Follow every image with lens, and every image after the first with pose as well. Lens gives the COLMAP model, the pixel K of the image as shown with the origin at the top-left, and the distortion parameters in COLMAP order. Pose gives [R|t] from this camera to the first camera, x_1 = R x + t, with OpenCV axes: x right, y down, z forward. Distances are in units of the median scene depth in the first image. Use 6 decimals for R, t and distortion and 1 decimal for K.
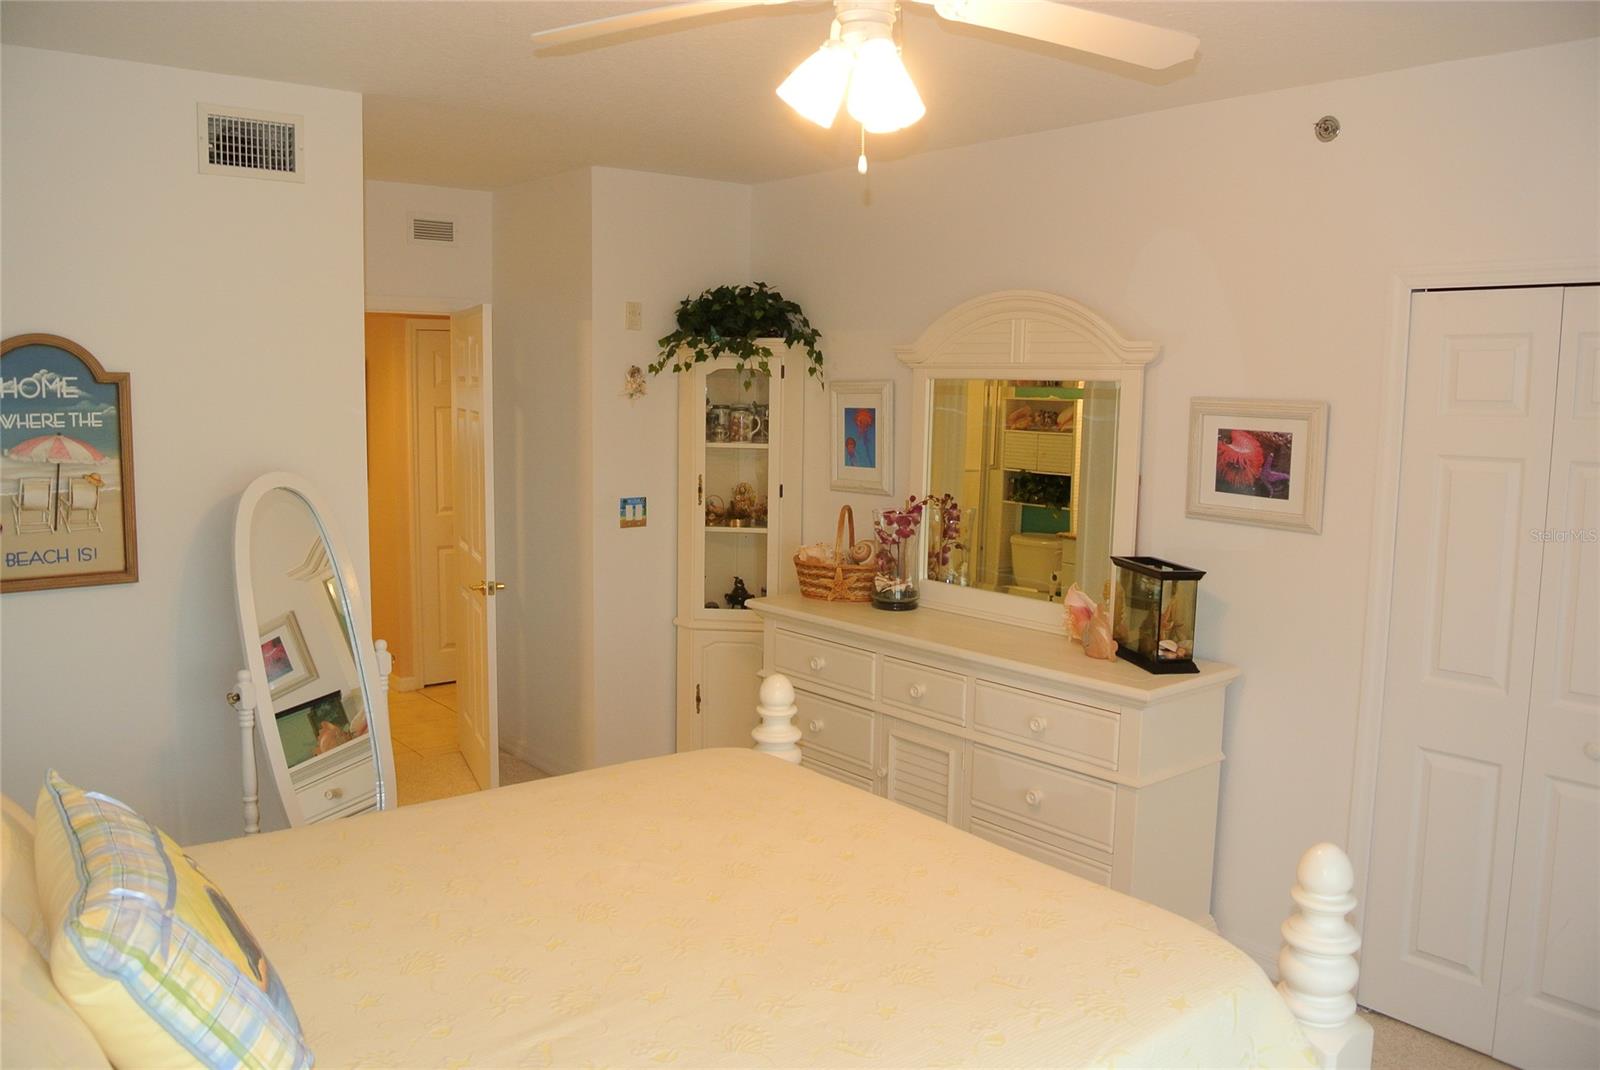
lens RADIAL K [[1238.8, 0, 792.9], [0, 1238.8, 529.2], [0, 0, 1]] dist [-0.090877, 0.044814]
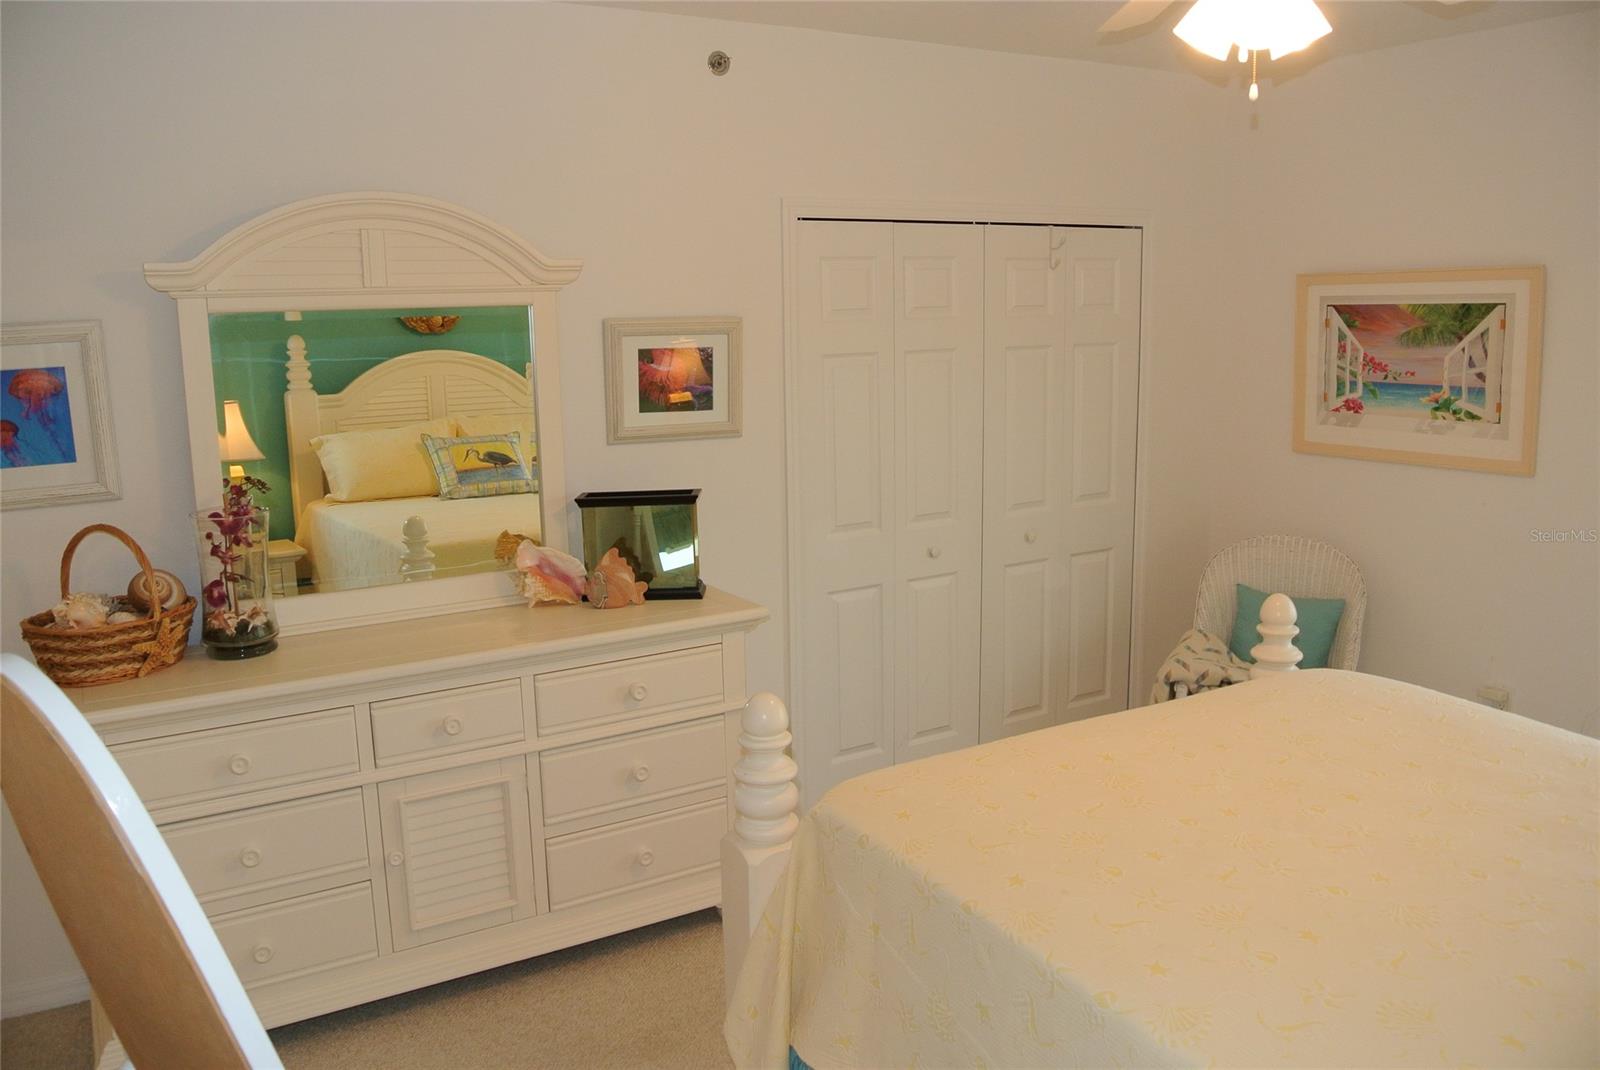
lens RADIAL K [[1238.8, 0, 792.9], [0, 1238.8, 529.2], [0, 0, 1]] dist [-0.090877, 0.044814]
pose [[0.154631, -0.191129, 0.969308, -0.630154], [0.136400, 0.975844, 0.170658, -0.093820], [-0.978511, 0.105825, 0.176966, 0.721284]]
